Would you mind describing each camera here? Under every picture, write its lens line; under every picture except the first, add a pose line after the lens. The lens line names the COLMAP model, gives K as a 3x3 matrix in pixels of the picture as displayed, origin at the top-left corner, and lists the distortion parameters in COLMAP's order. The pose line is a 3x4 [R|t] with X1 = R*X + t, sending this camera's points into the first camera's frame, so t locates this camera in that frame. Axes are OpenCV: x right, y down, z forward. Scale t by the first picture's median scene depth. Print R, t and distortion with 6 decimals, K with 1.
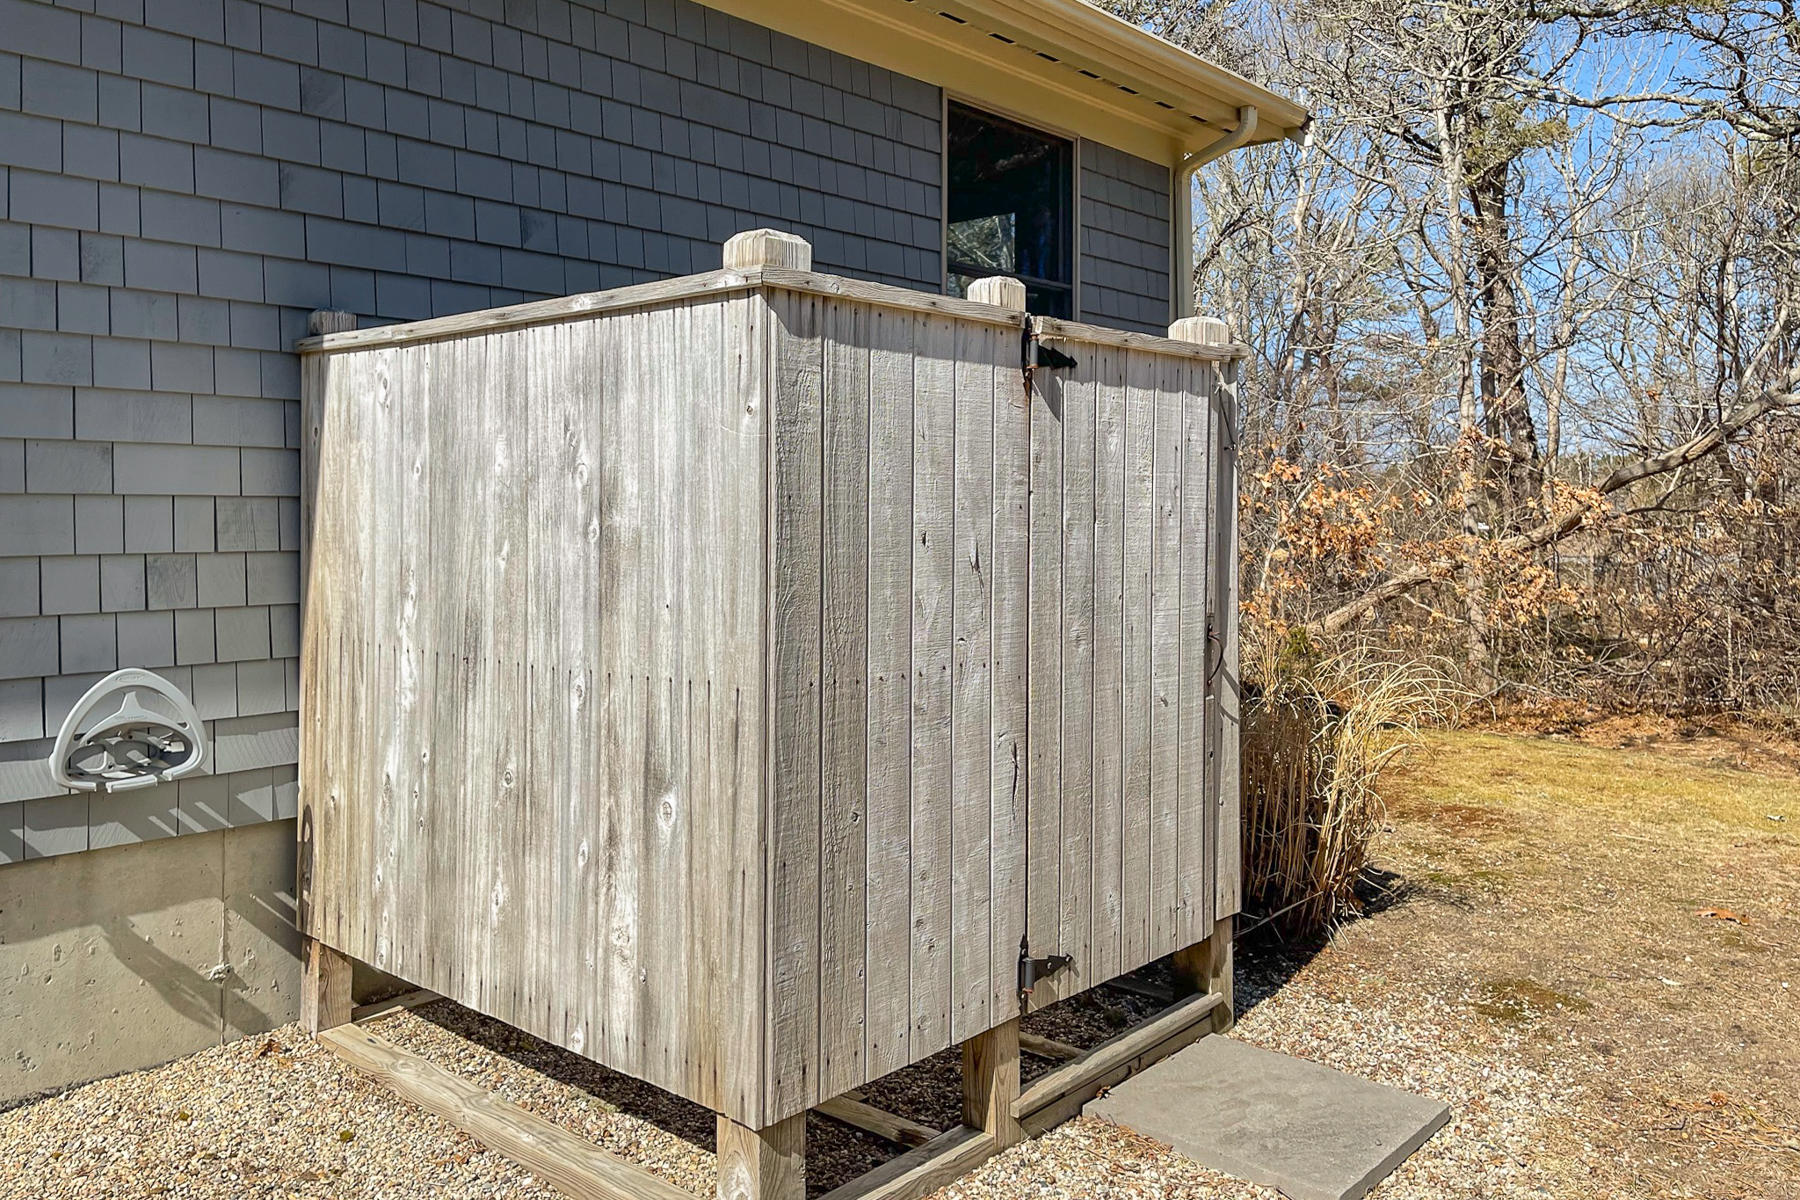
lens RADIAL K [[1412.8, 0, 896.9], [0, 1412.8, 518.6], [0, 0, 1]] dist [0.037339, -0.004770]
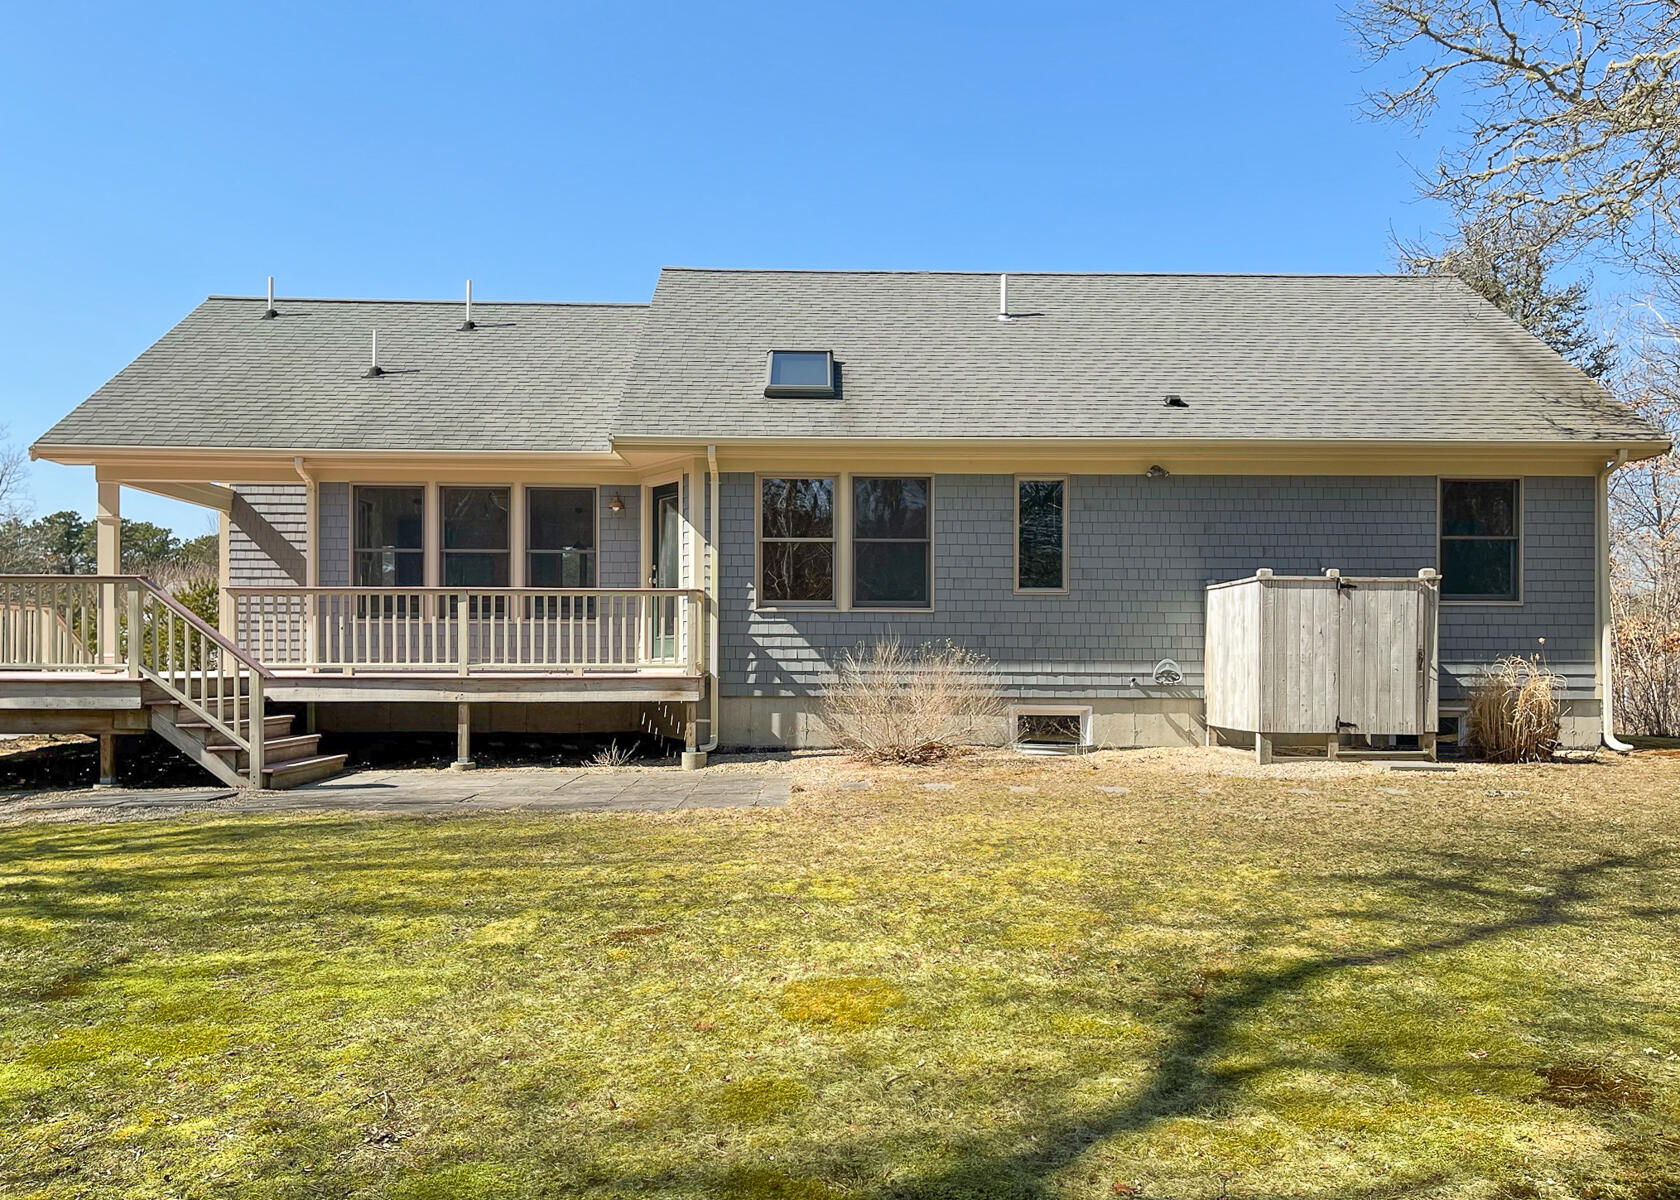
lens RADIAL K [[1300.0, 0, 840.0], [0, 1300.0, 600.0], [0, 0, 1]] dist [0.002016, 0.000661]
pose [[0.680953, -0.038918, -0.731292, 1.843874], [-0.003813, 0.998385, -0.056683, 0.151871], [0.732317, 0.041387, 0.679705, -2.679300]]
